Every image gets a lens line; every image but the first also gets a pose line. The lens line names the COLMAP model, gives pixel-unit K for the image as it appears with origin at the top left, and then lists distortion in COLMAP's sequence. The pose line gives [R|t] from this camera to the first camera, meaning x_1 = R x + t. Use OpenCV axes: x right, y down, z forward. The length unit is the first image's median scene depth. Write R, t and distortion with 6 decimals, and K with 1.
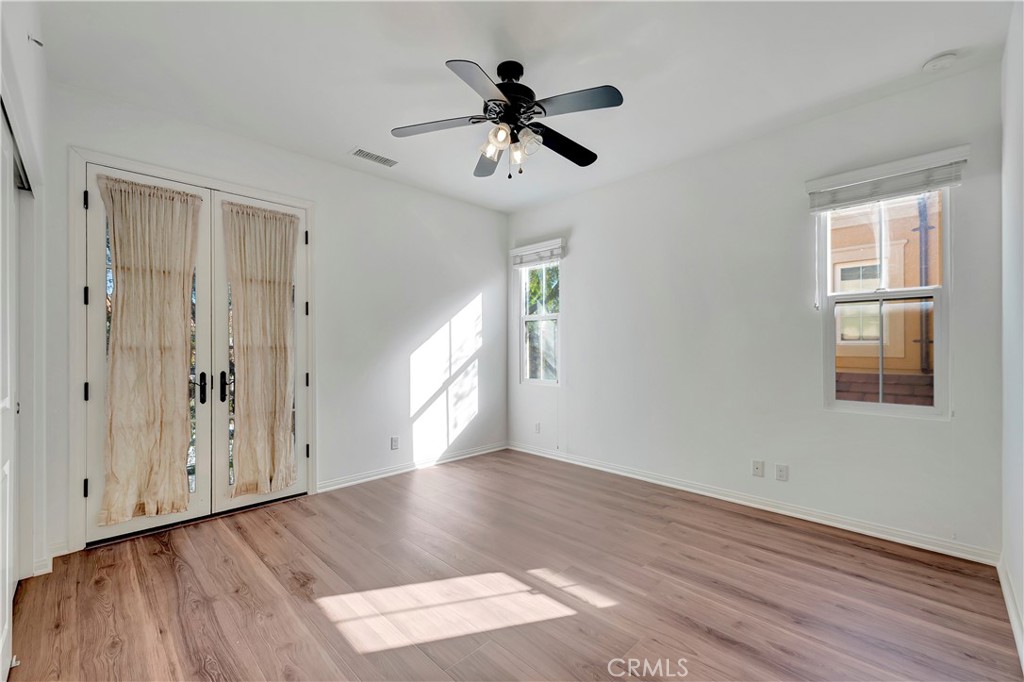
lens RADIAL K [[428.0, 0, 512.3], [0, 428.0, 341.3], [0, 0, 1]] dist [0.003256, 0.000361]
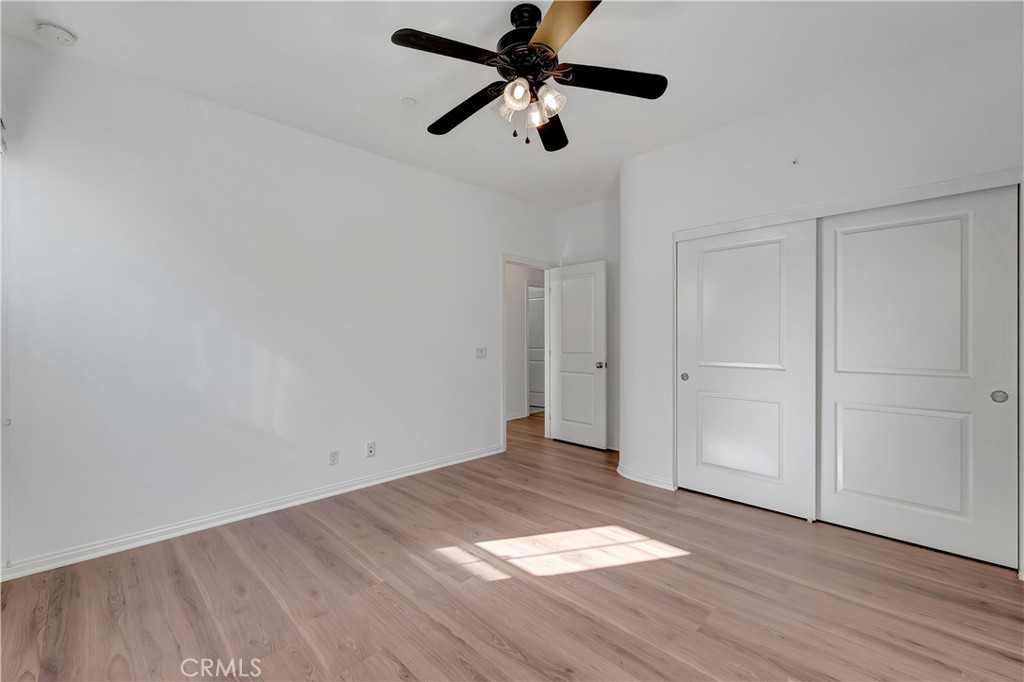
lens RADIAL K [[428.0, 0, 512.3], [0, 428.0, 341.3], [0, 0, 1]] dist [0.003256, 0.000361]
pose [[-0.999992, 0.003897, 0.000968, 0.030289], [0.003895, 0.999991, -0.001624, 0.018414], [-0.000974, -0.001621, -0.999998, 2.083101]]
